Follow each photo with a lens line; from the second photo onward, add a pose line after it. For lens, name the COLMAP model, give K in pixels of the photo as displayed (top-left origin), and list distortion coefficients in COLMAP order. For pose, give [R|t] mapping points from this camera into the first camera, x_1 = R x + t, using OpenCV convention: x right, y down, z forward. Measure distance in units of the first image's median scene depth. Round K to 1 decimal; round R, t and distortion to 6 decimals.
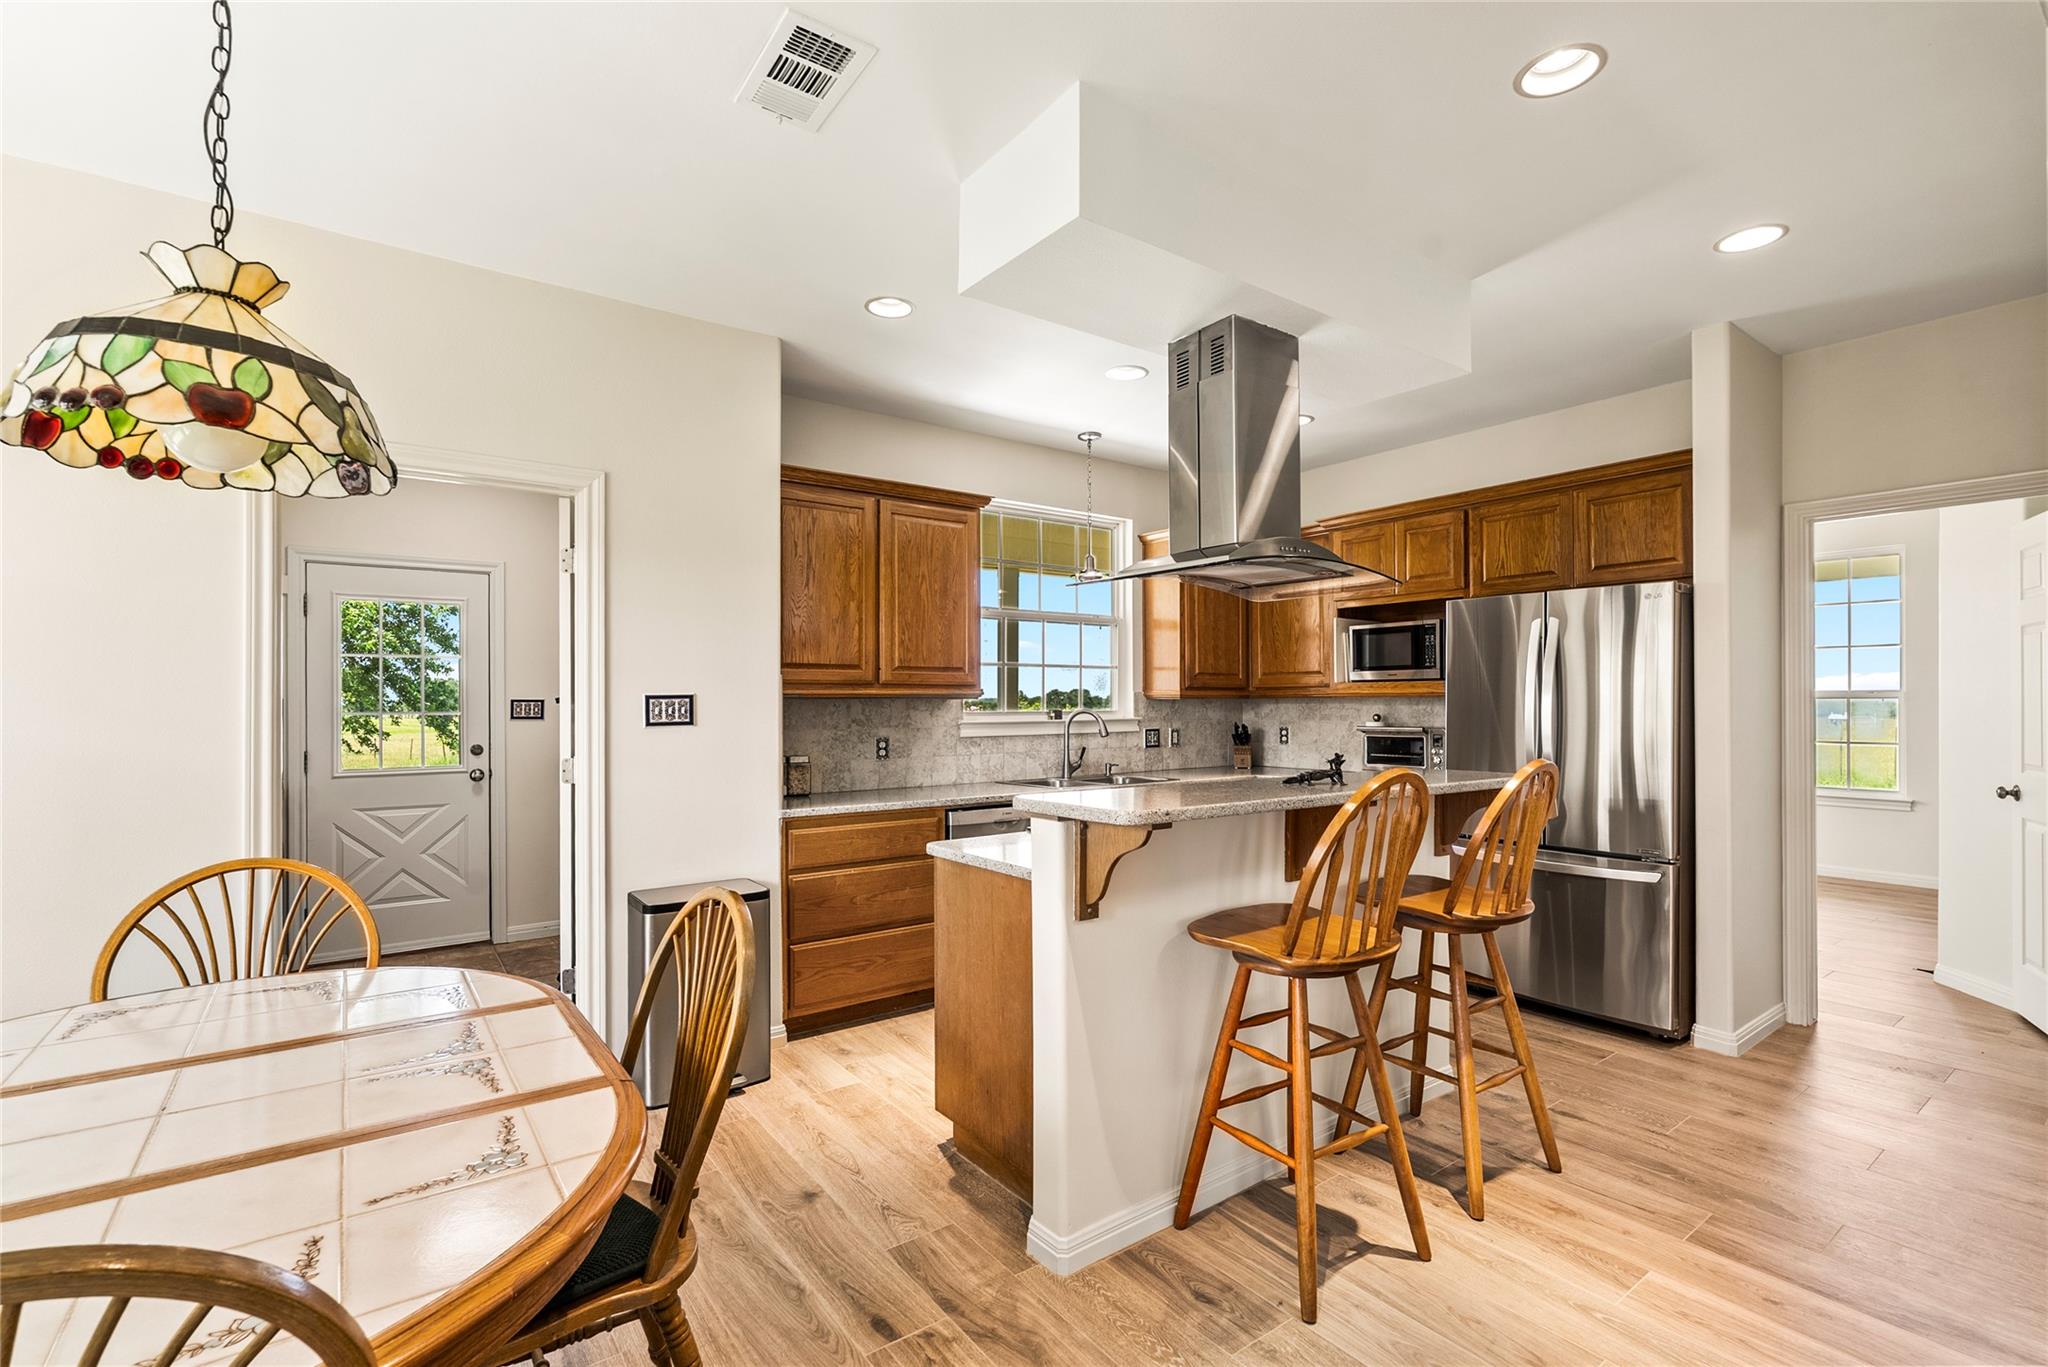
lens RADIAL K [[939.2, 0, 1001.6], [0, 939.2, 687.5], [0, 0, 1]] dist [-0.001772, -0.000060]
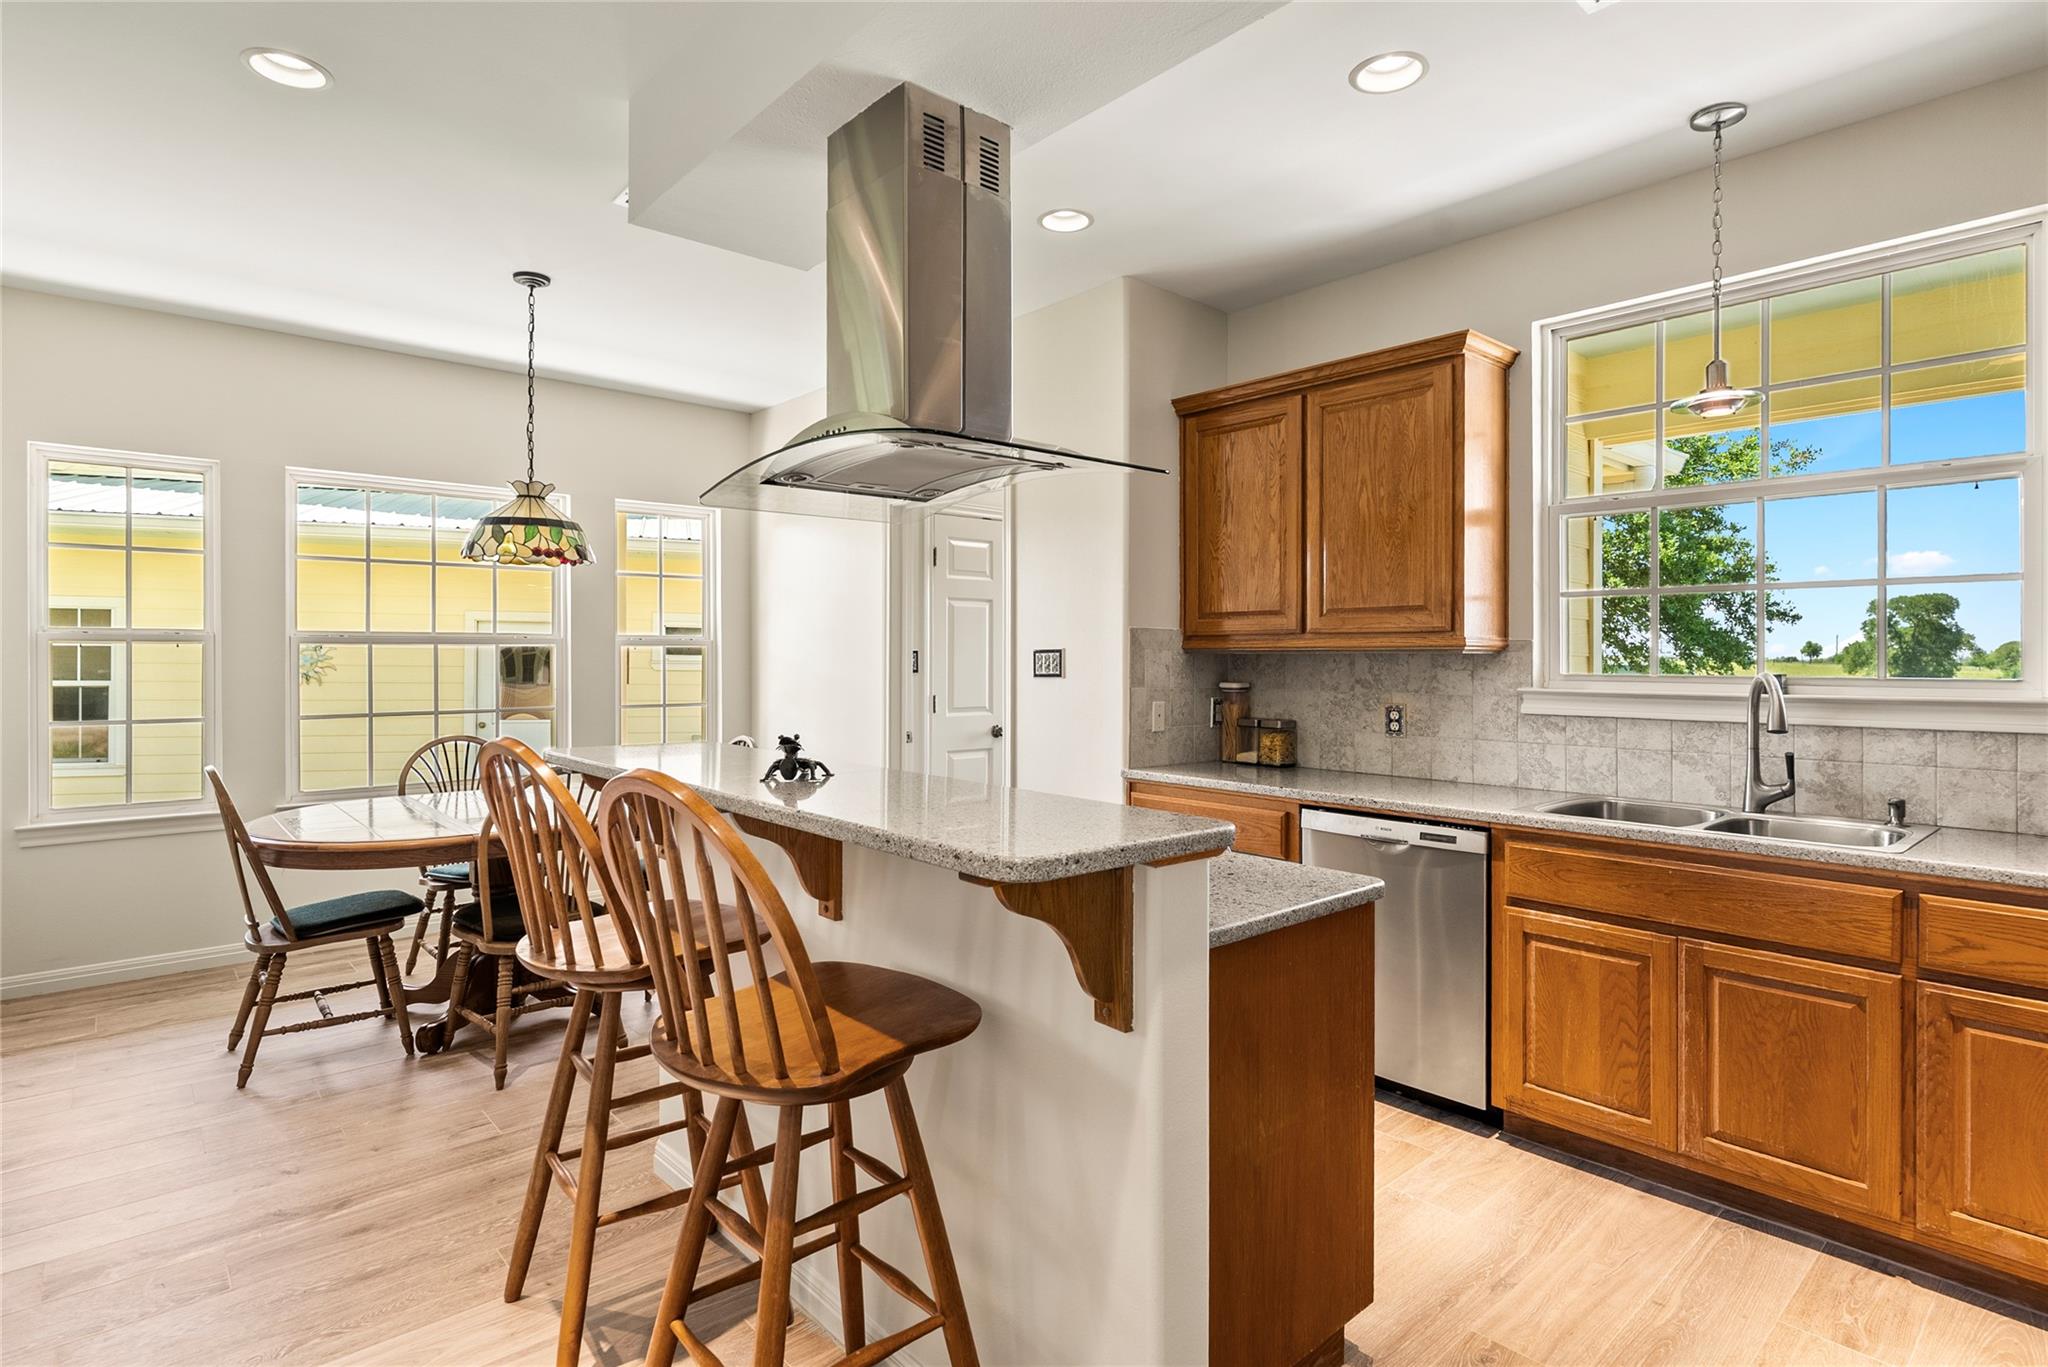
lens RADIAL K [[1026.2, 0, 1026.2], [0, 1026.2, 669.4], [0, 0, 1]] dist [-0.000647, 0.000291]
pose [[0.115090, 0.018359, -0.993185, 0.664058], [0.012751, 0.999720, 0.019958, 0.005523], [0.993273, -0.014961, 0.114823, 0.651165]]
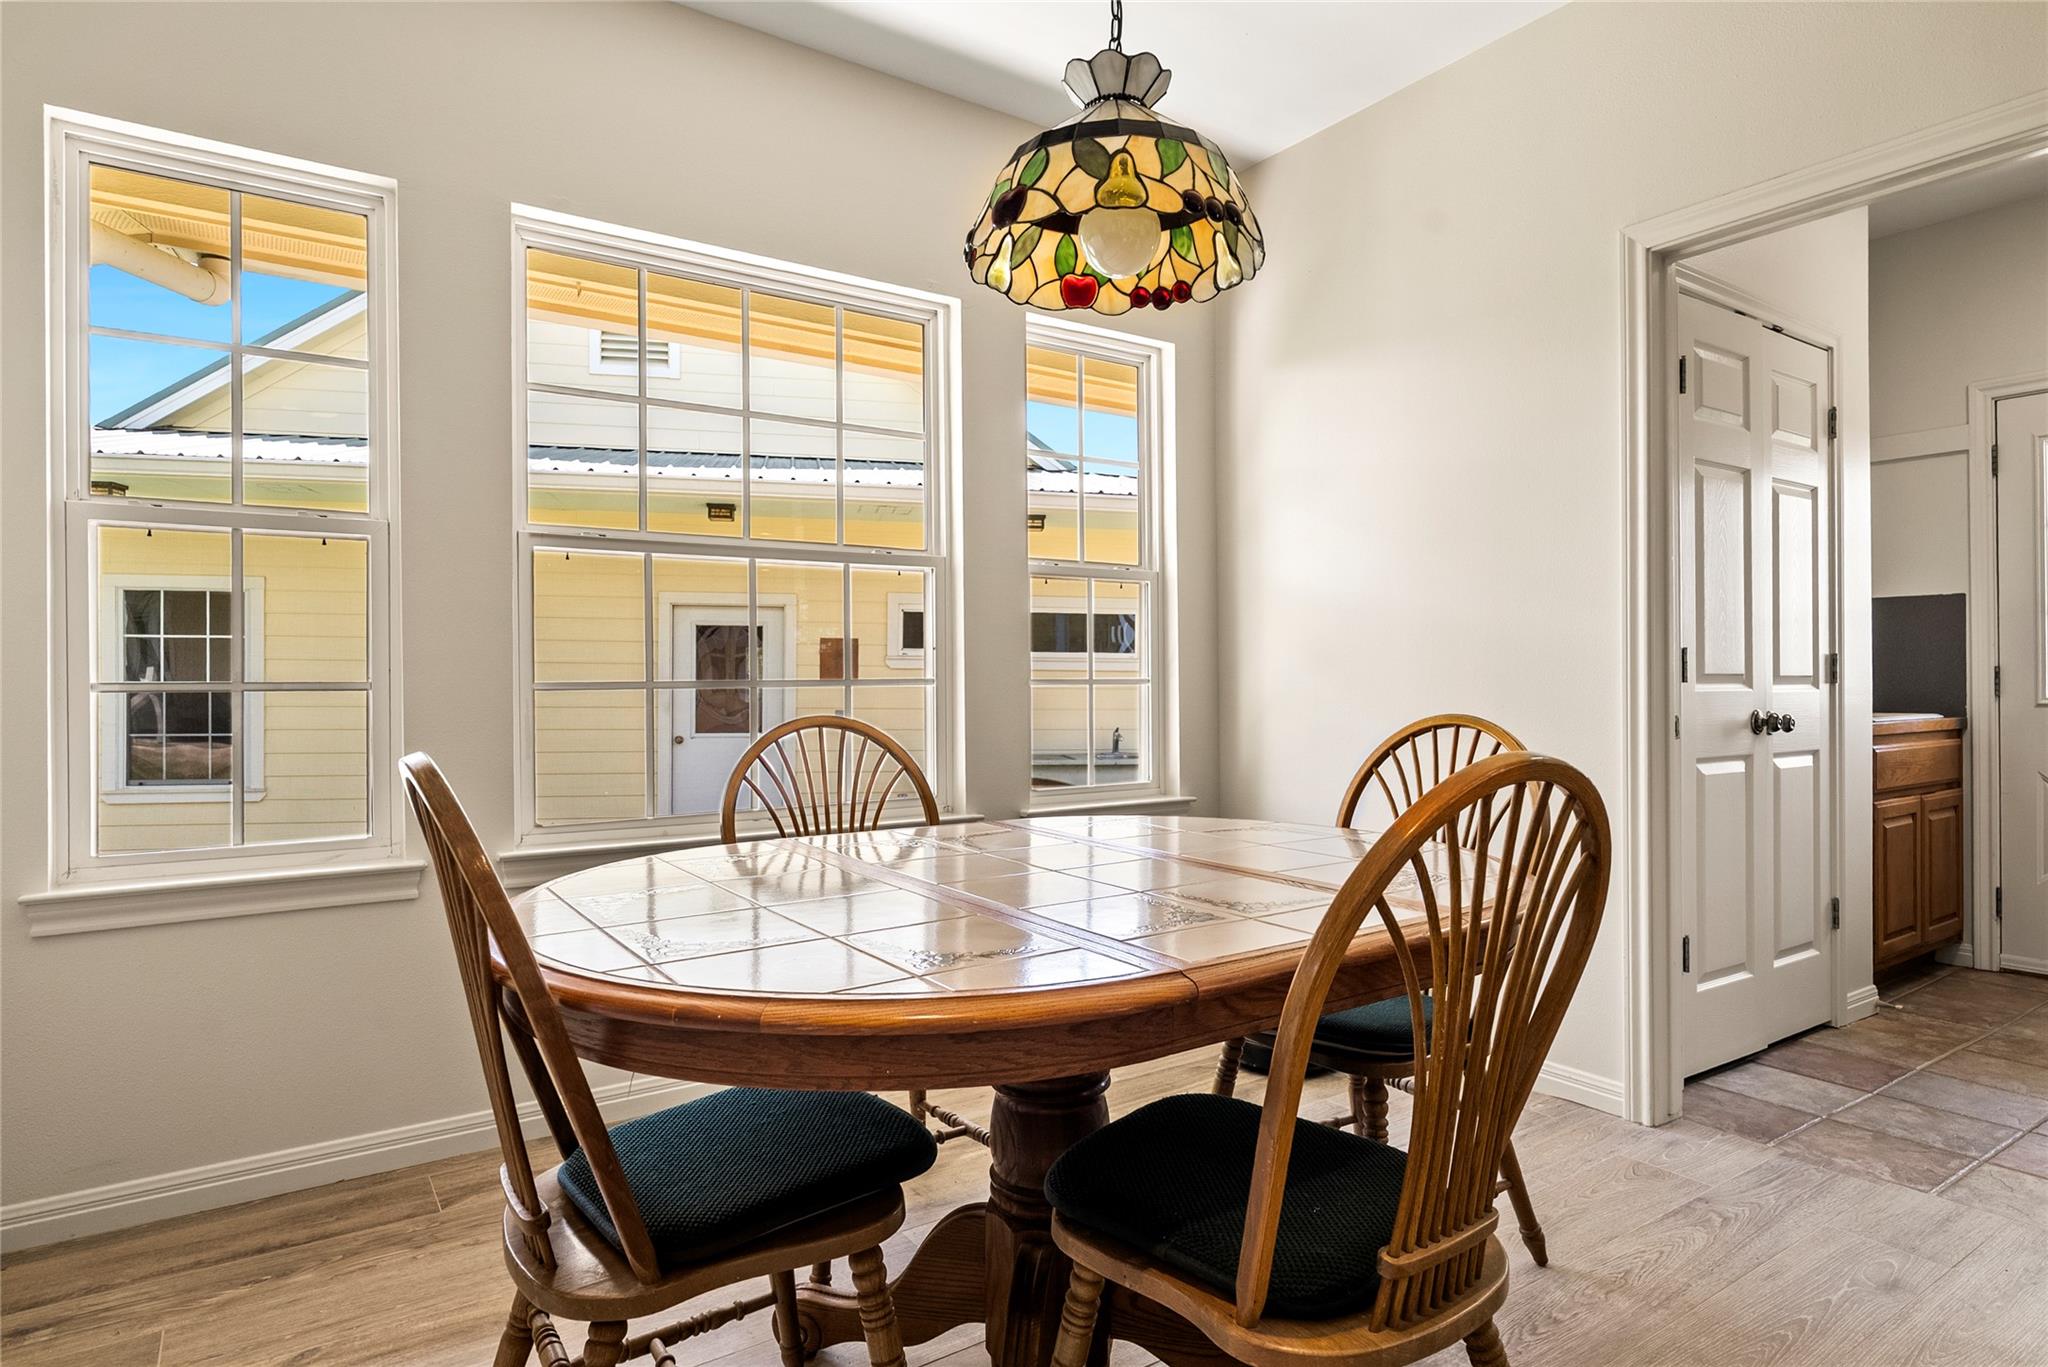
lens RADIAL K [[1133.0, 0, 1024.0], [0, 1133.0, 683.5], [0, 0, 1]] dist [-0.023834, 0.000586]
pose [[-0.012846, 0.008150, -0.999884, 0.130904], [0.020528, 0.999758, 0.007885, 0.066834], [0.999707, -0.020424, -0.013010, 0.299334]]
